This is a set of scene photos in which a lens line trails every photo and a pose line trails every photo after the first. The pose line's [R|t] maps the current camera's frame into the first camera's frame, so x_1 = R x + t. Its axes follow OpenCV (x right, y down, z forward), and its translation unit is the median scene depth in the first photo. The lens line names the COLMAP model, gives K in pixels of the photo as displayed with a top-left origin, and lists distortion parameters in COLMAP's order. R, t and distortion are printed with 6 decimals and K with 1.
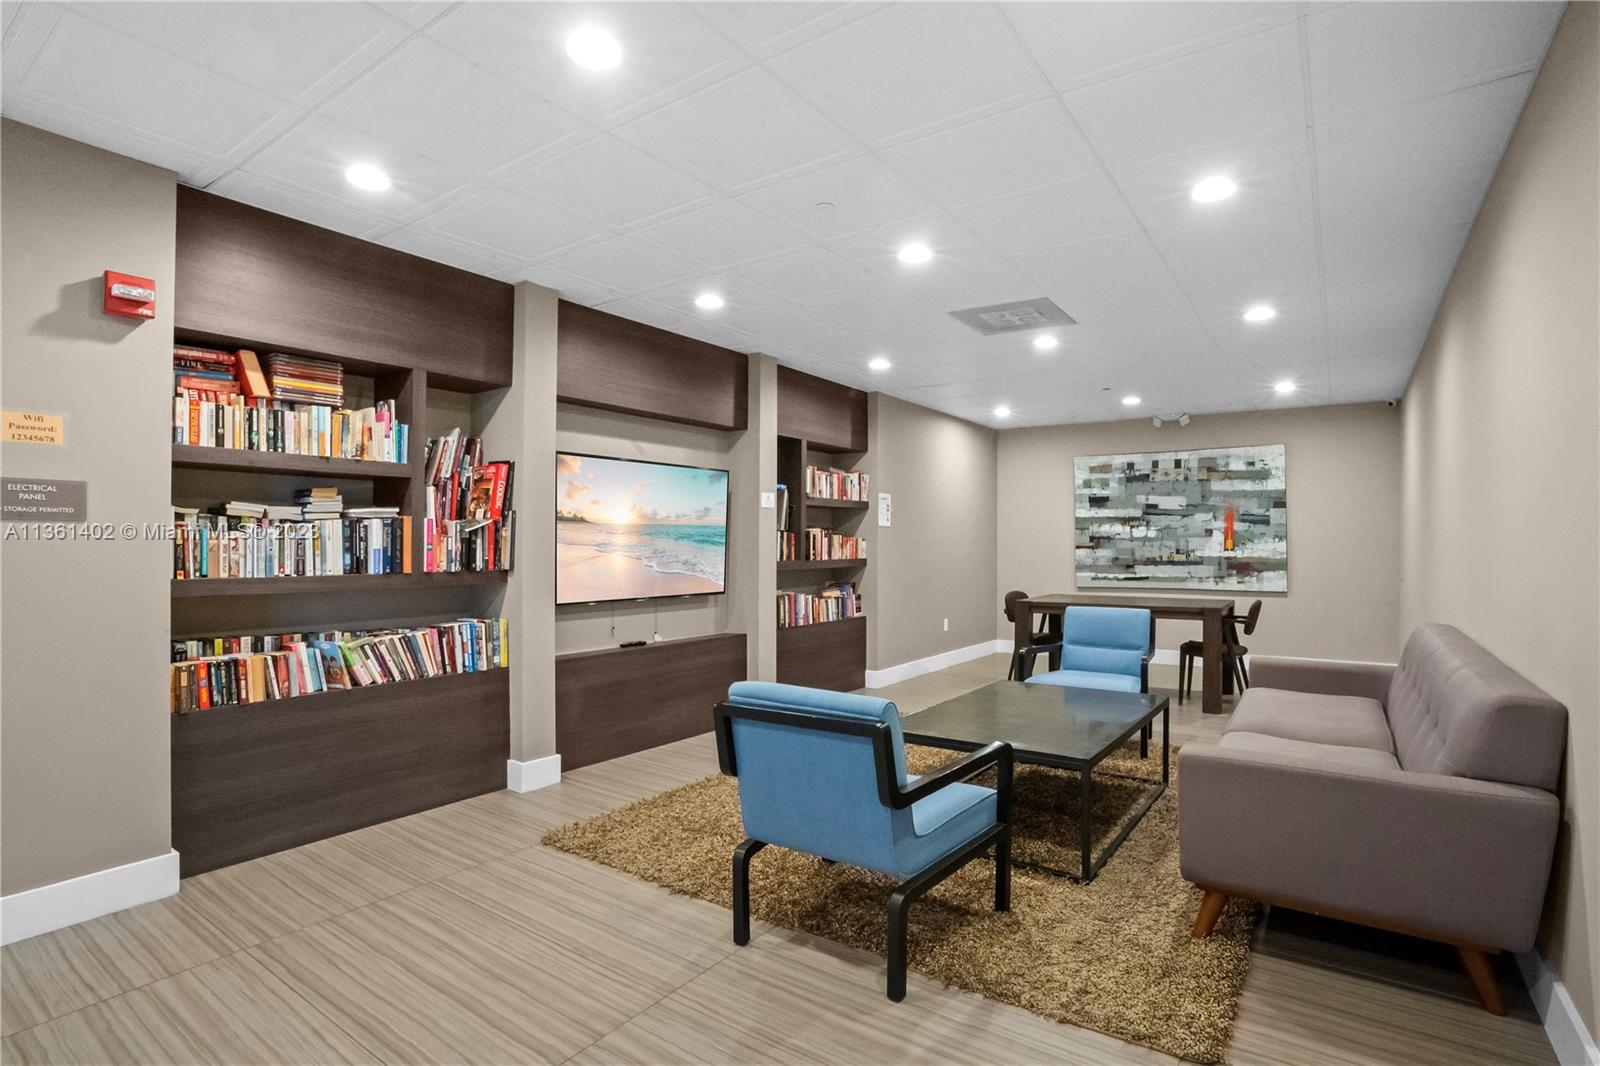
lens RADIAL K [[789.0, 0, 800.0], [0, 789.0, 533.0], [0, 0, 1]] dist [-0.078144, 0.031161]
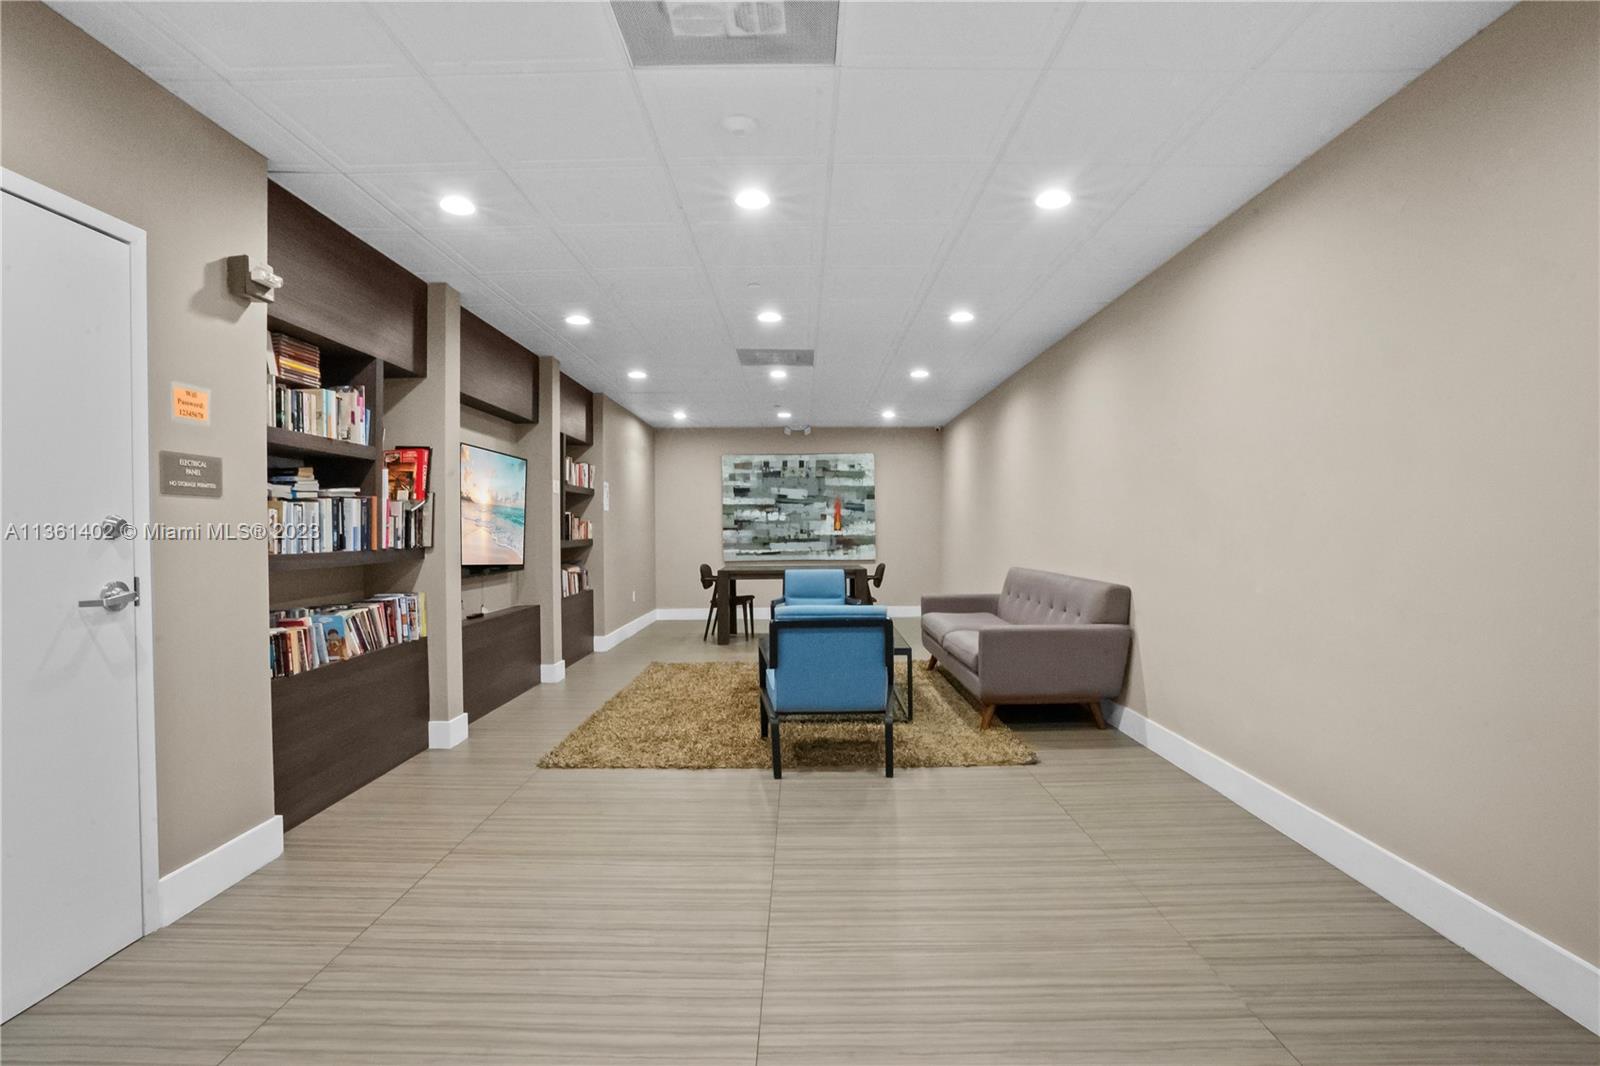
lens RADIAL K [[789.0, 0, 800.0], [0, 789.0, 533.0], [0, 0, 1]] dist [-0.078144, 0.031161]
pose [[0.822772, -0.009669, 0.568290, -0.357654], [0.000653, 0.999871, 0.016066, 0.006831], [-0.568372, -0.012847, 0.822672, -0.117300]]
